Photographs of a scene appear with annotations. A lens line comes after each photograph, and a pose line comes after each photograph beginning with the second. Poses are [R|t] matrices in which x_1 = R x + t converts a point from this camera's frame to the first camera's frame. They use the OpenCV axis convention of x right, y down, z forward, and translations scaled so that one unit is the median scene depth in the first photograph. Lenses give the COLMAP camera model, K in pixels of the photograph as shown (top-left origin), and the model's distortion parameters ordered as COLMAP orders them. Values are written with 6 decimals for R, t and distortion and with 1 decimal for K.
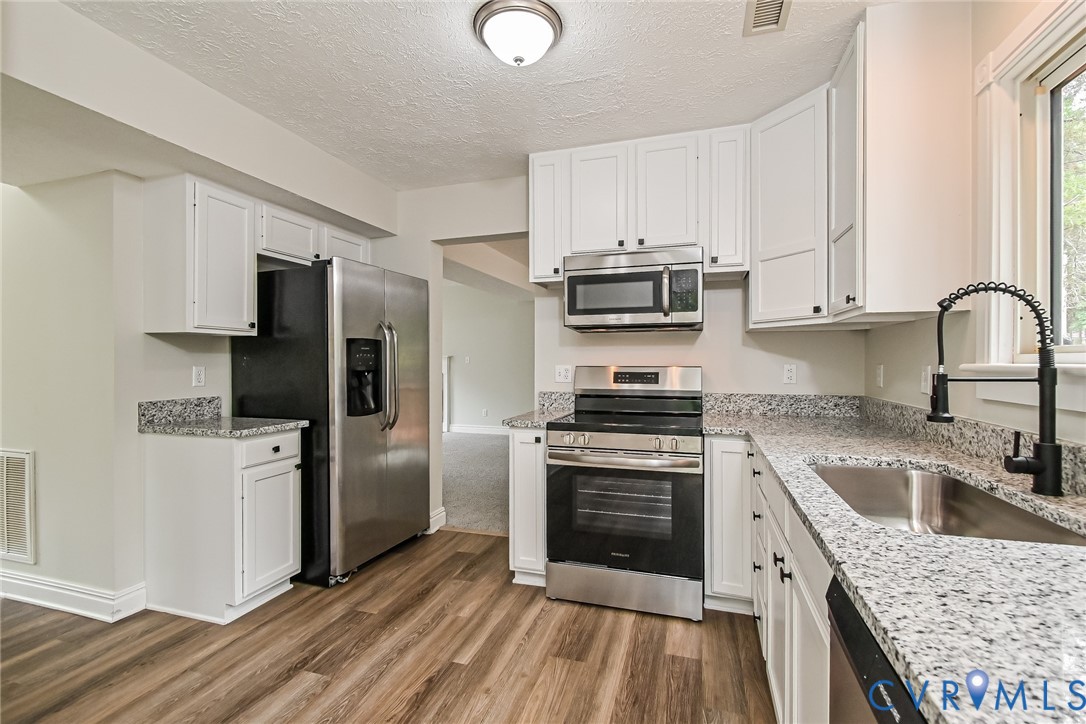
lens RADIAL K [[469.9, 0, 543.0], [0, 469.9, 362.0], [0, 0, 1]] dist [-0.000463, 0.000029]
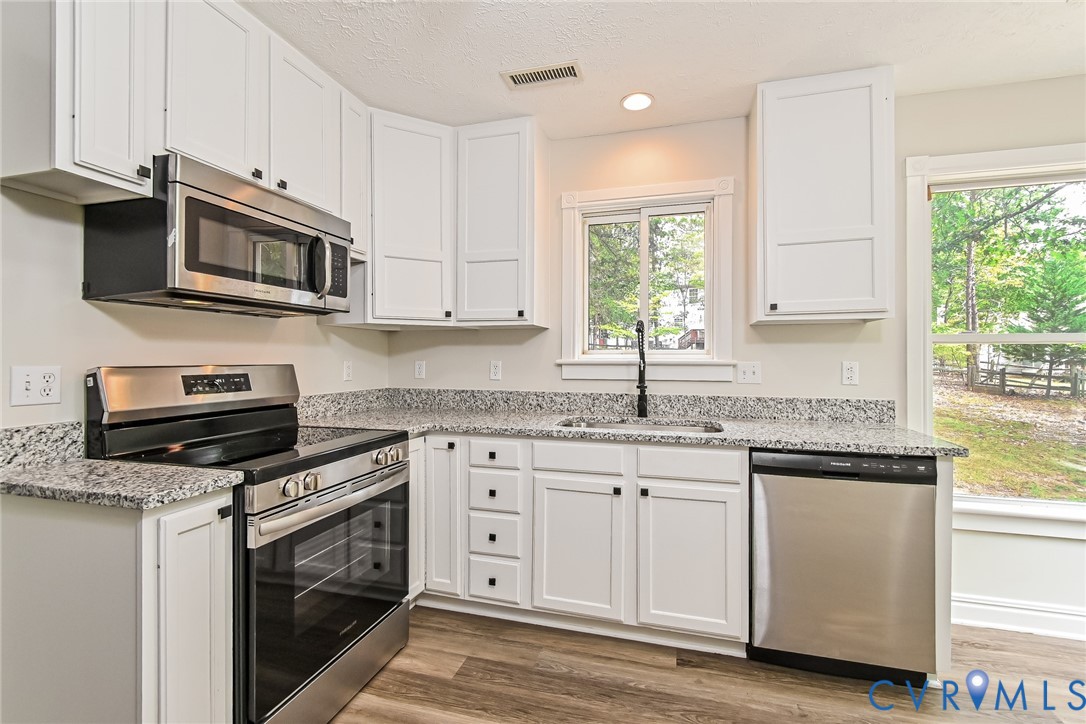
lens RADIAL K [[491.4, 0, 547.0], [0, 491.4, 354.9], [0, 0, 1]] dist [0.001161, 0.000004]
pose [[-0.034463, 0.006482, 0.999385, -0.519545], [-0.000699, 0.999979, -0.006510, -0.000831], [-0.999406, -0.000923, -0.034458, 0.628813]]
